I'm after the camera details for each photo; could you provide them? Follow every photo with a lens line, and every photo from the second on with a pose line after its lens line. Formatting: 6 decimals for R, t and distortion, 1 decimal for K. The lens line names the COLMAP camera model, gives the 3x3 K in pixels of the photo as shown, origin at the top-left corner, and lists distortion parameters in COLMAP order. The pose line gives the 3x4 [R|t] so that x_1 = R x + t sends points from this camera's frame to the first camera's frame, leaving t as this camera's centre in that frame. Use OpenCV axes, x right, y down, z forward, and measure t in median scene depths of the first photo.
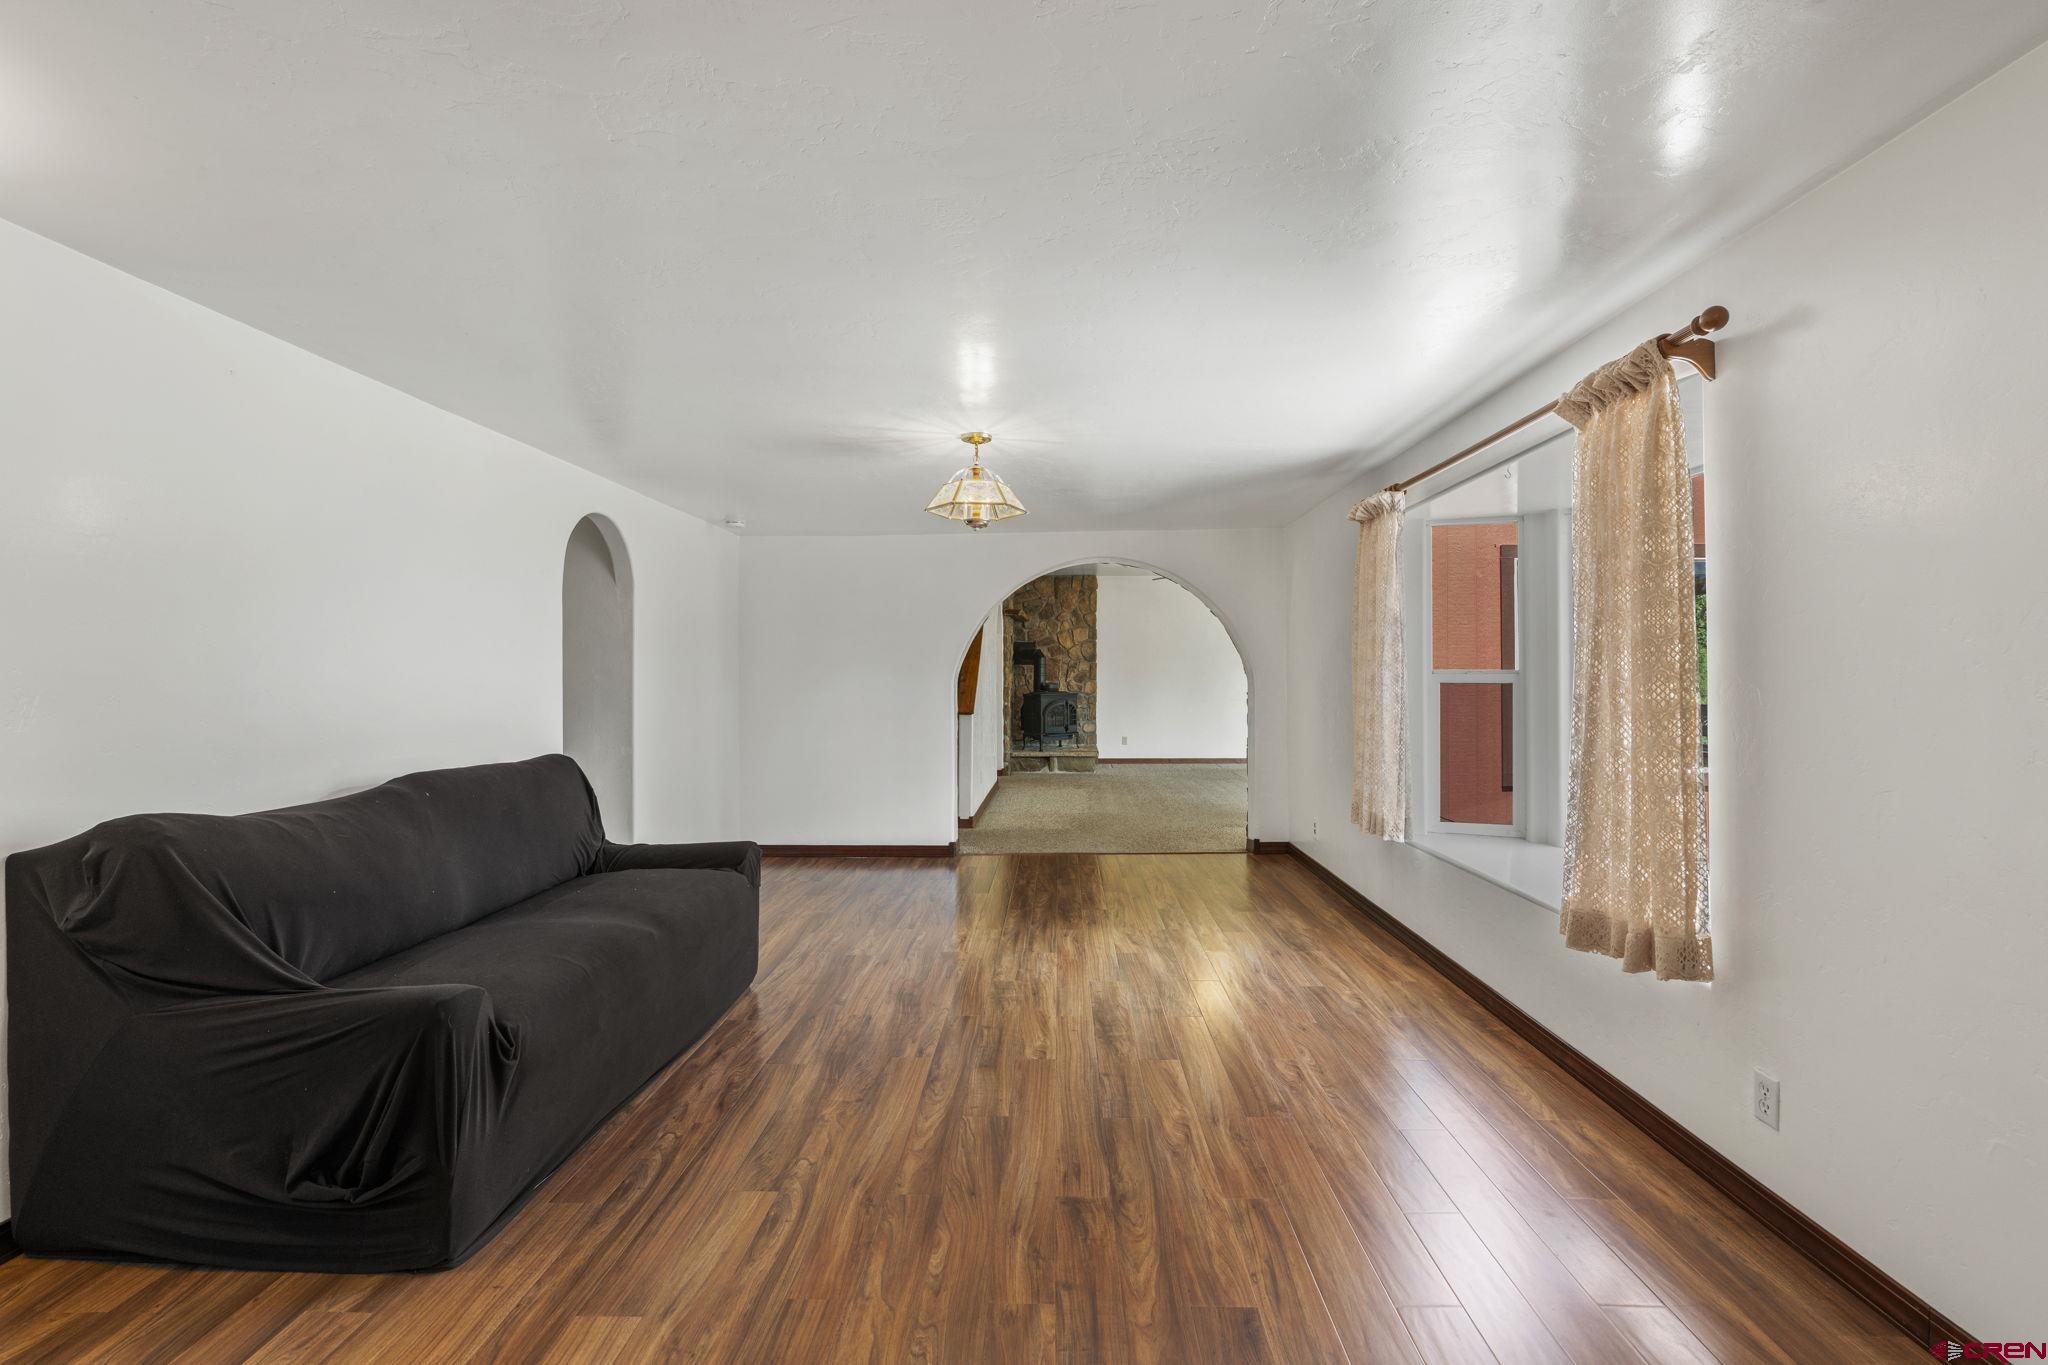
lens RADIAL K [[944.0, 0, 1049.5], [0, 944.0, 680.1], [0, 0, 1]] dist [-0.004208, -0.000408]
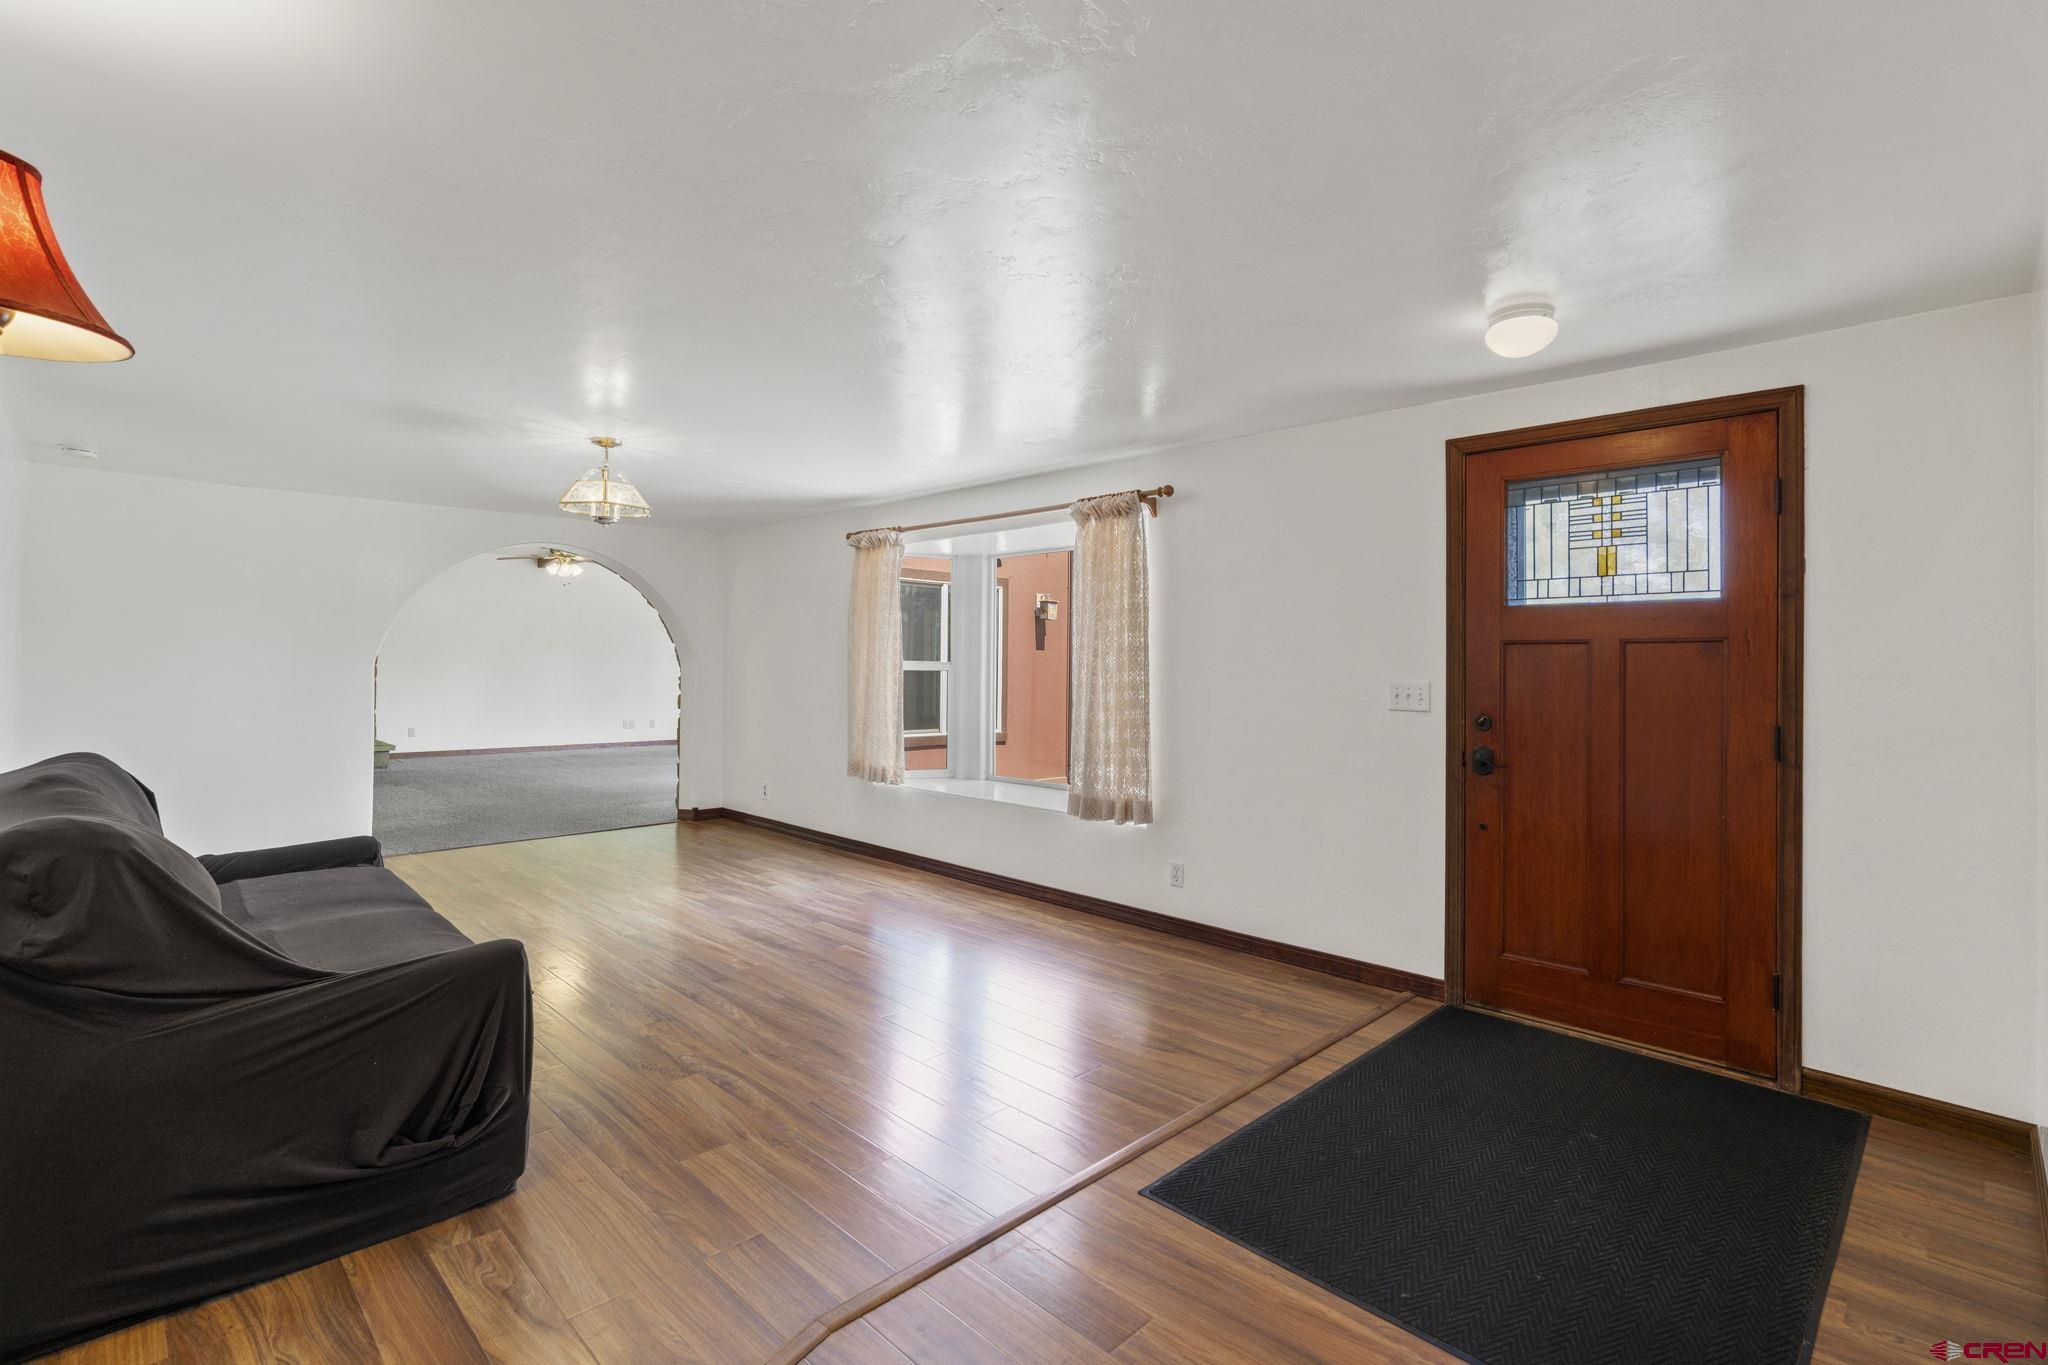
lens RADIAL K [[934.4, 0, 1031.4], [0, 934.4, 673.6], [0, 0, 1]] dist [-0.001592, 0.000300]
pose [[0.695245, 0.004531, 0.718759, -0.714761], [-0.009962, 0.999945, 0.003332, 0.002972], [-0.718704, -0.009477, 0.695252, -0.143131]]
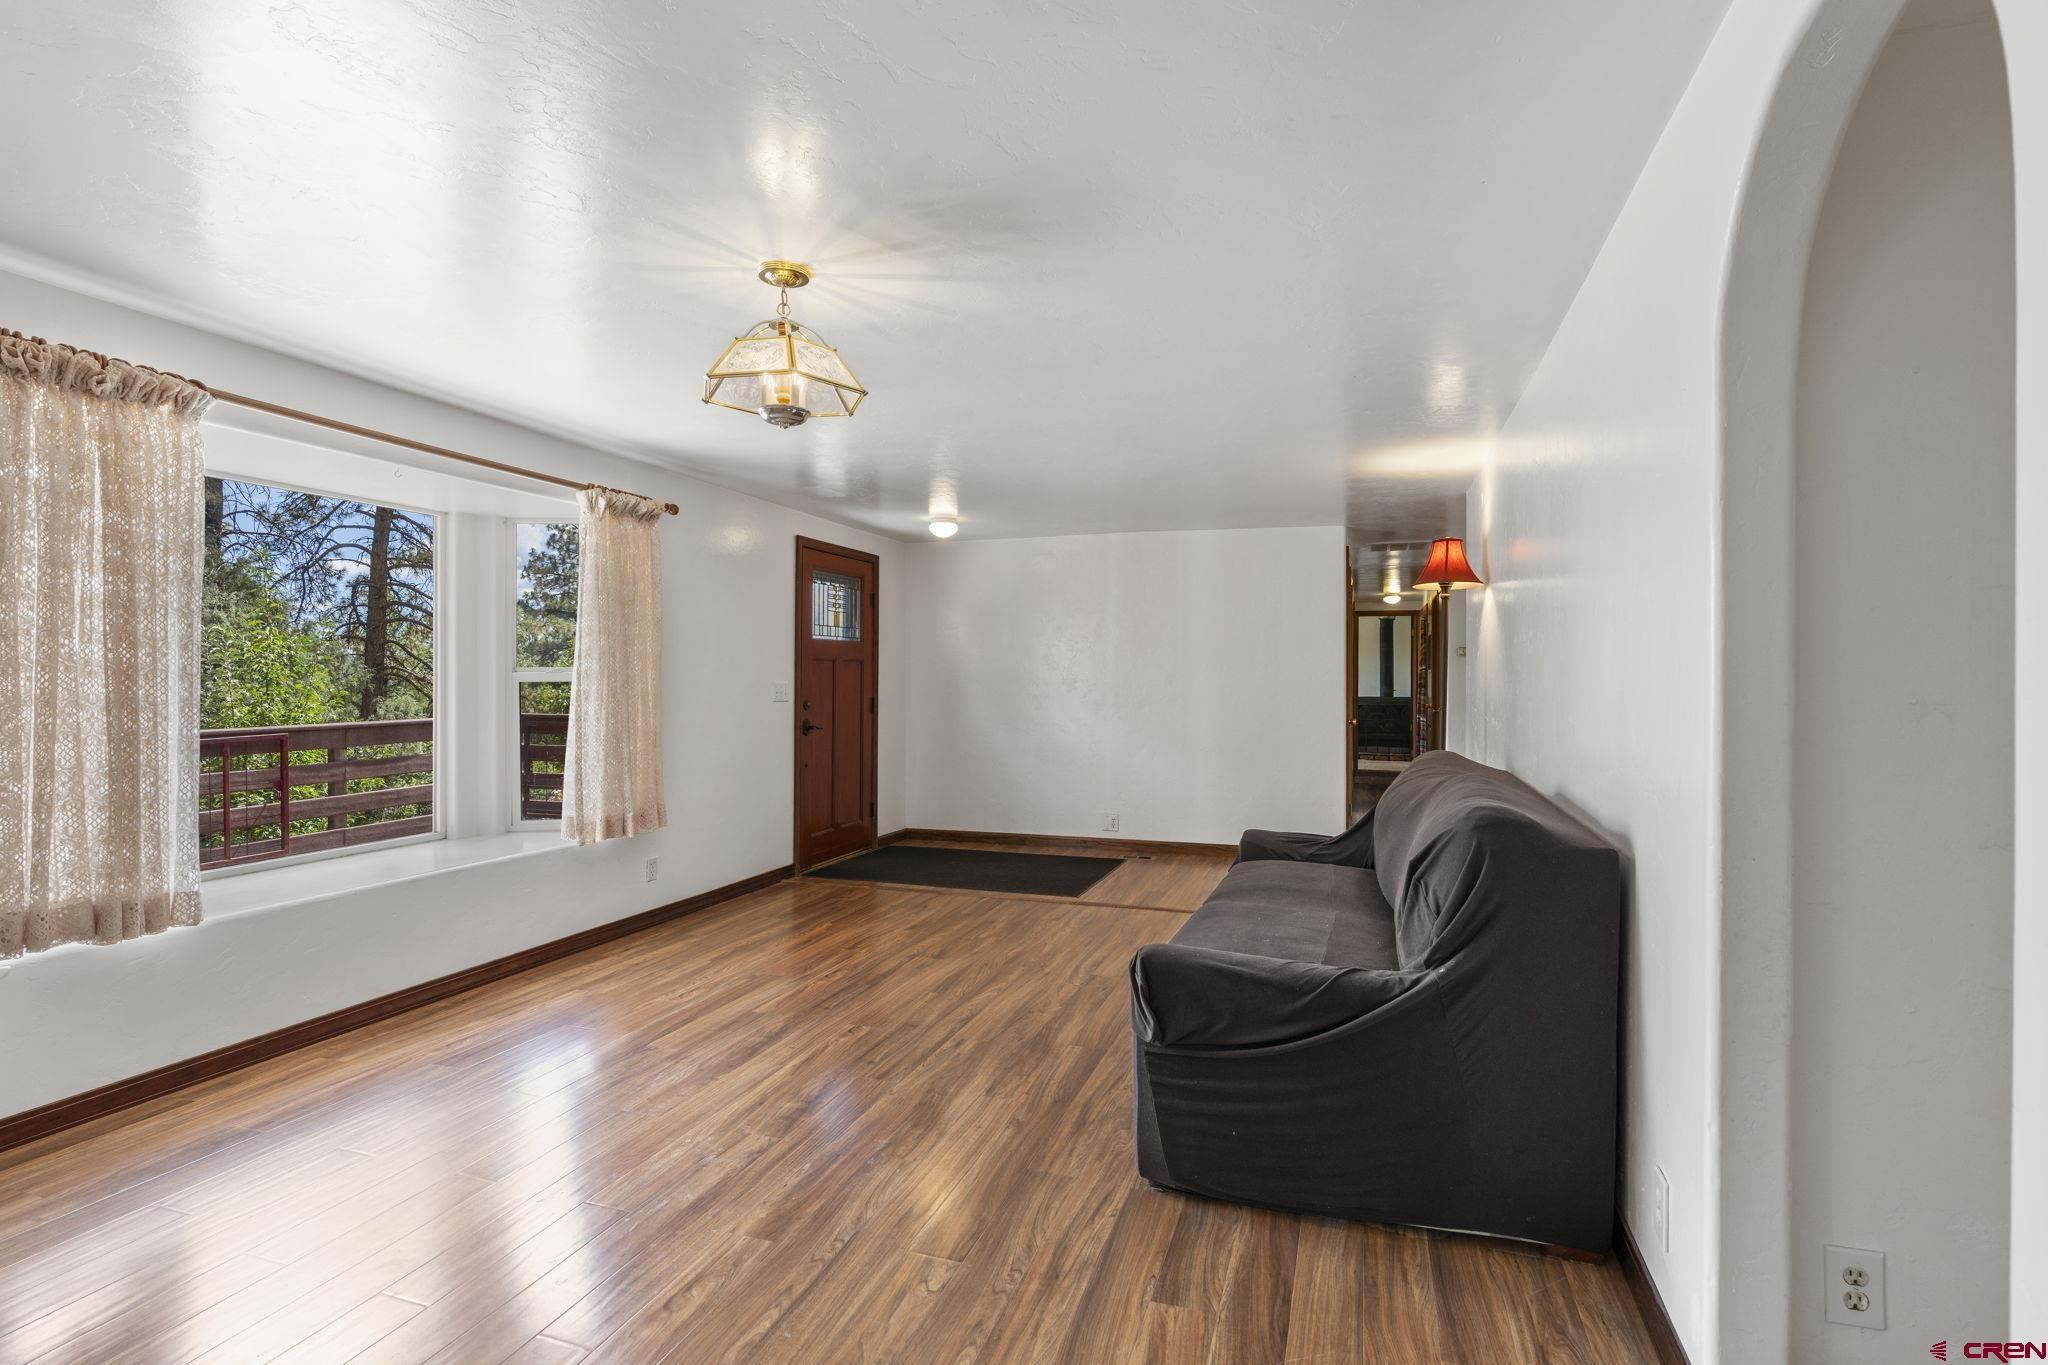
lens RADIAL K [[944.0, 0, 1049.5], [0, 944.0, 680.1], [0, 0, 1]] dist [-0.004208, -0.000408]
pose [[-0.952697, 0.002340, 0.303913, -0.600593], [0.003627, 0.999987, 0.003672, 0.003675], [-0.303901, 0.004600, -0.952693, 2.162850]]
